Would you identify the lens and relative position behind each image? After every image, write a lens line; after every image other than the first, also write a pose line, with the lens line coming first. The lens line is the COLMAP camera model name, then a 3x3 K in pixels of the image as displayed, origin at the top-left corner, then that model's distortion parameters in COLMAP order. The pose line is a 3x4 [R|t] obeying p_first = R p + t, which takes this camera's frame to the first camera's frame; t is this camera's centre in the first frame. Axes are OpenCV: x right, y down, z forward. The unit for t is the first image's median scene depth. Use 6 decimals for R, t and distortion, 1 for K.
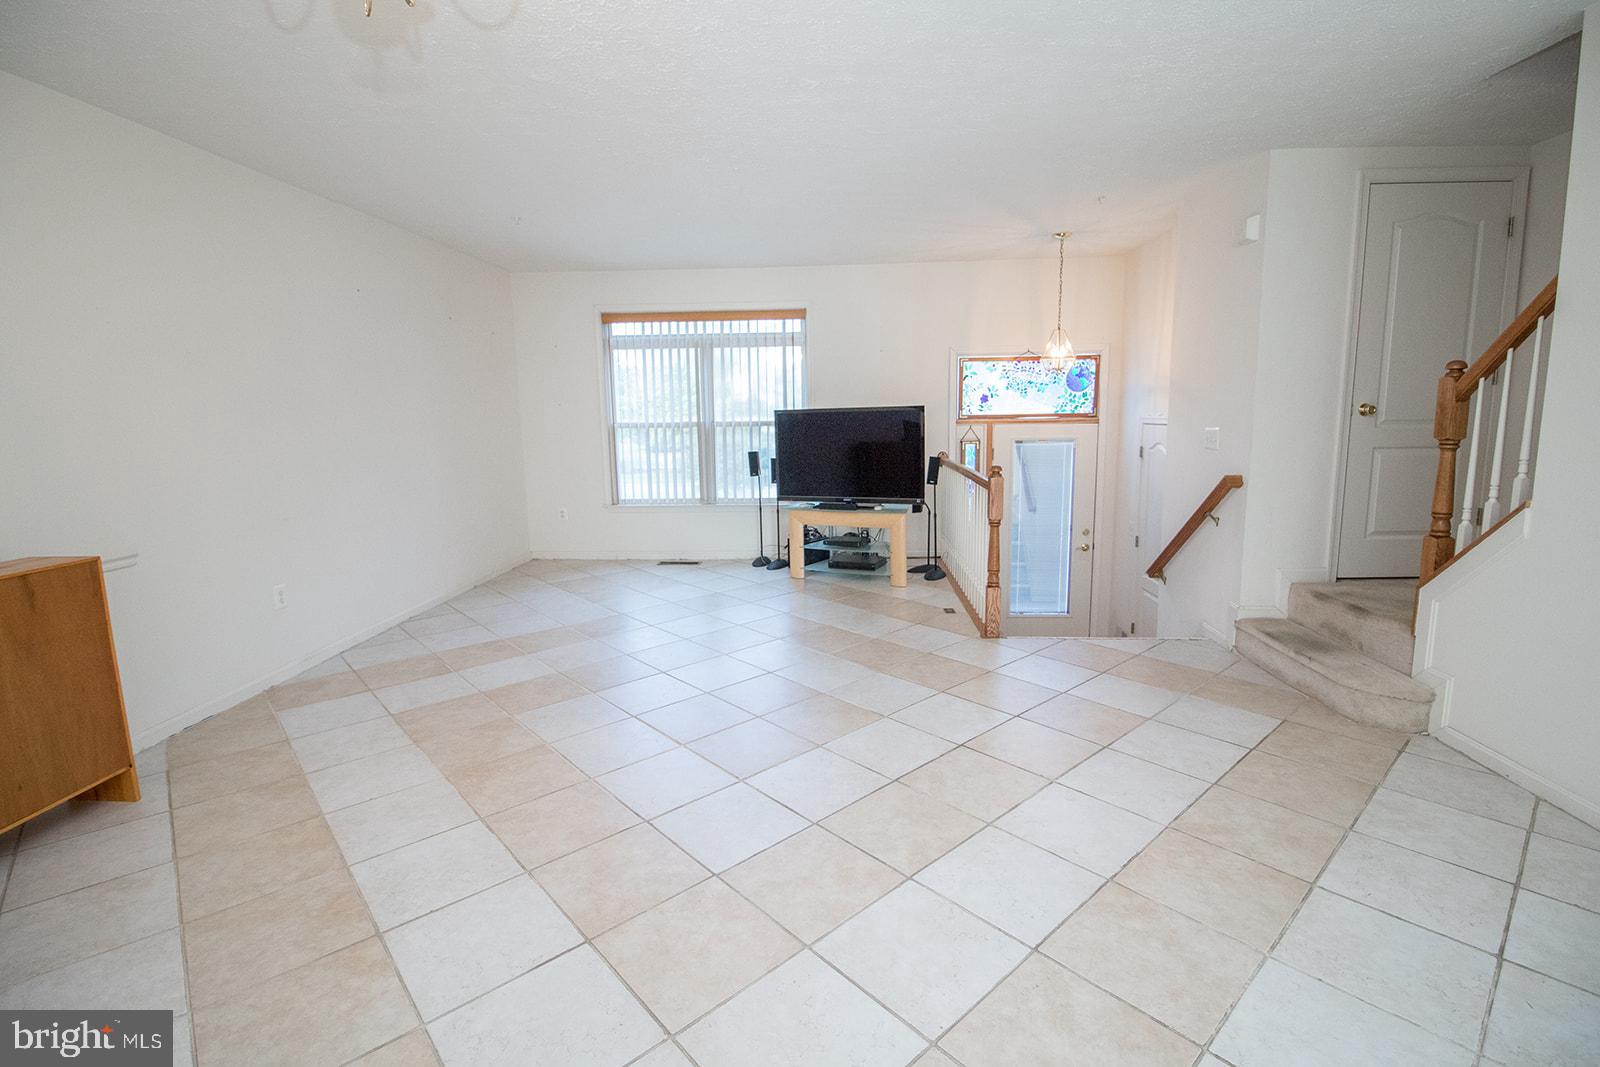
lens RADIAL K [[741.5, 0, 802.4], [0, 741.5, 527.4], [0, 0, 1]] dist [-0.003217, -0.000642]
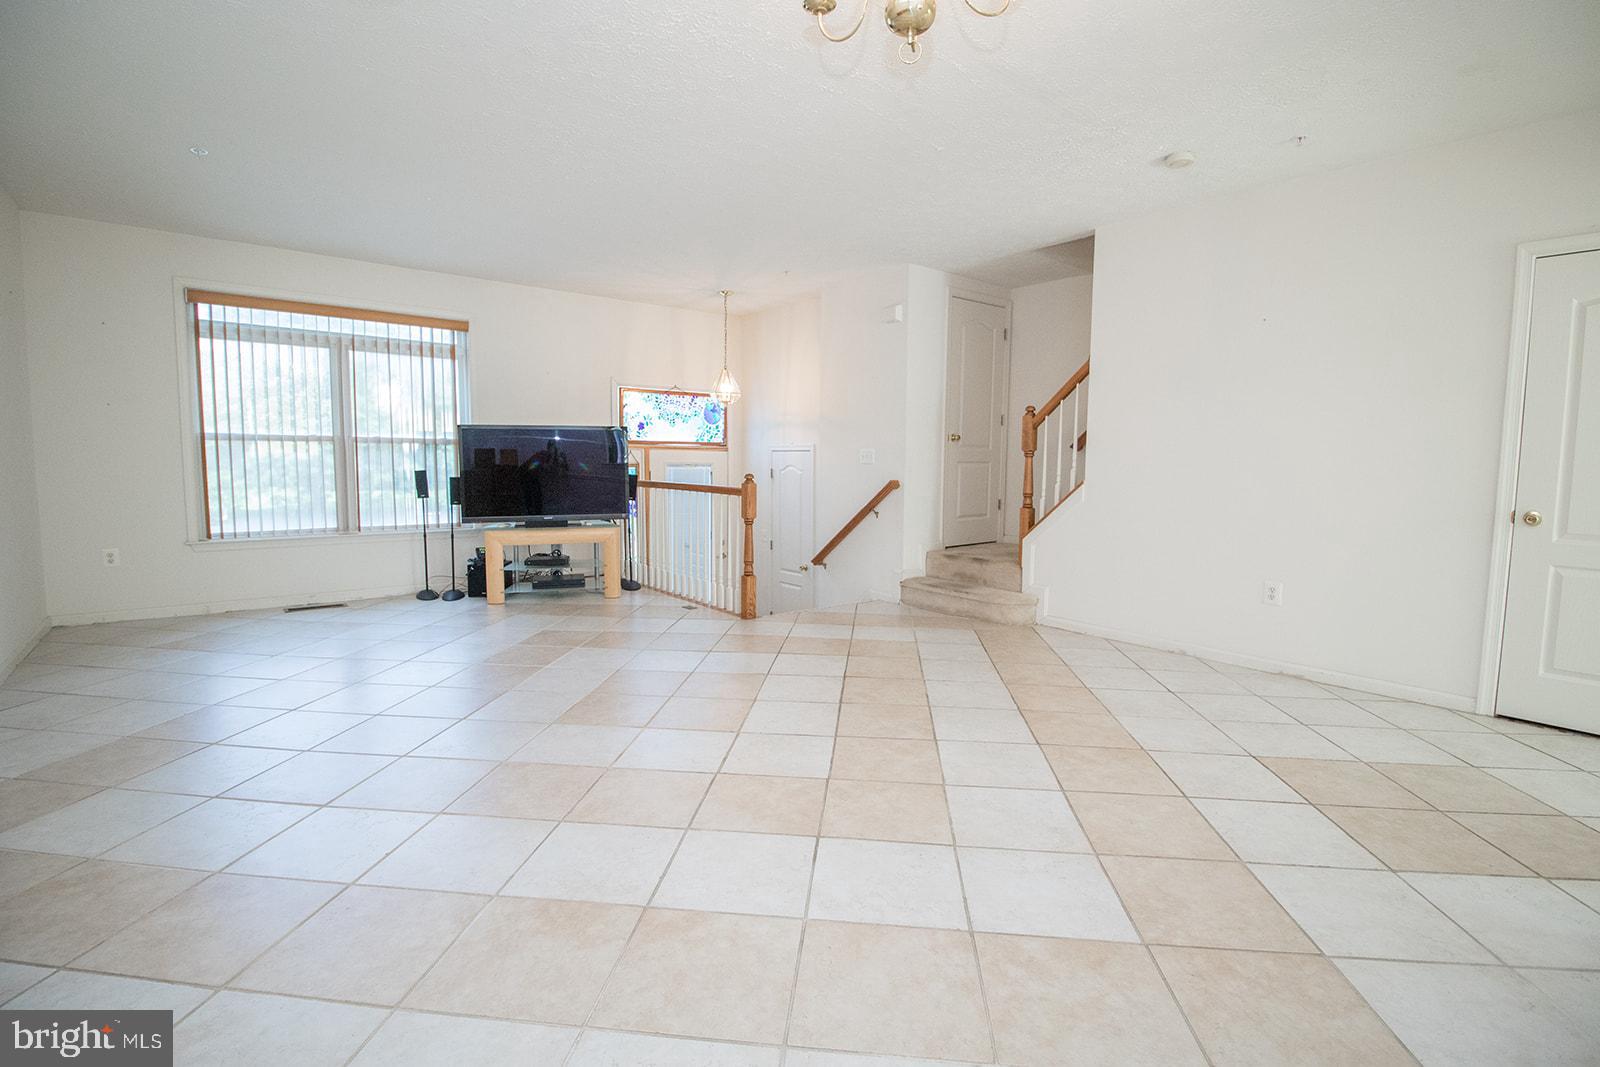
lens RADIAL K [[741.5, 0, 802.4], [0, 741.5, 527.4], [0, 0, 1]] dist [-0.003217, -0.000642]
pose [[0.738096, -0.038571, 0.673592, -0.335637], [0.084401, 0.995801, -0.035462, 0.036799], [-0.669395, 0.083026, 0.738252, 0.040114]]
